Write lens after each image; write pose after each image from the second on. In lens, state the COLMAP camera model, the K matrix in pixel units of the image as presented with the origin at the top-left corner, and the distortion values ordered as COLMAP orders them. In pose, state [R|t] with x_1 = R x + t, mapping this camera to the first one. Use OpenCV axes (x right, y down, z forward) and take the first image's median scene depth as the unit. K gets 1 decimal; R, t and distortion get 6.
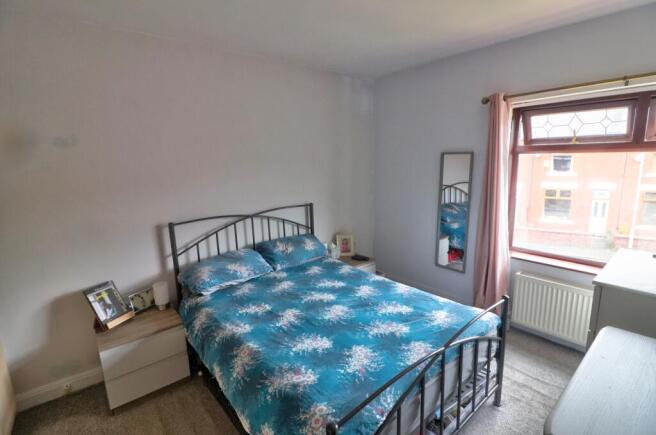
lens RADIAL K [[311.9, 0, 328.7], [0, 311.9, 220.8], [0, 0, 1]] dist [-0.001834, -0.000362]
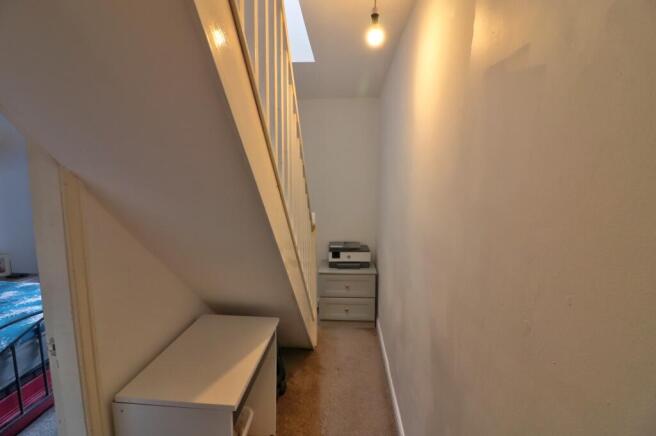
lens RADIAL K [[311.9, 0, 327.1], [0, 311.9, 217.7], [0, 0, 1]] dist [-0.001834, -0.000362]
pose [[0.697863, -0.050251, 0.714466, 0.135559], [0.100944, 0.994479, -0.028652, 0.094670], [-0.709082, 0.092116, 0.699083, -0.680478]]
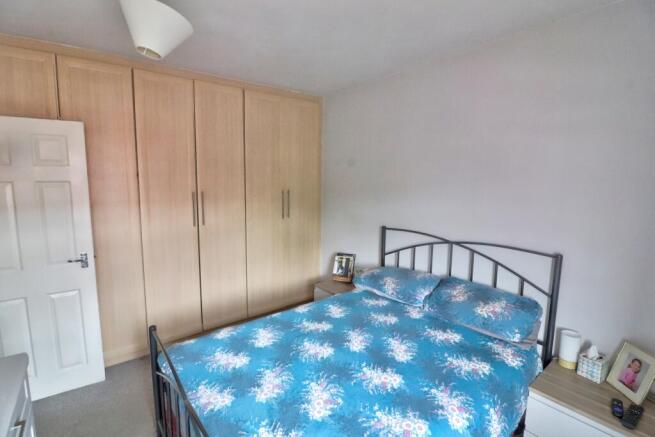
lens RADIAL K [[311.4, 0, 327.2], [0, 311.4, 217.4], [0, 0, 1]] dist [-0.001834, -0.000362]
pose [[-0.041566, 0.160949, -0.986087, 0.728685], [-0.184624, 0.968707, 0.165895, -0.197719], [0.981930, 0.188951, -0.010551, 0.838042]]
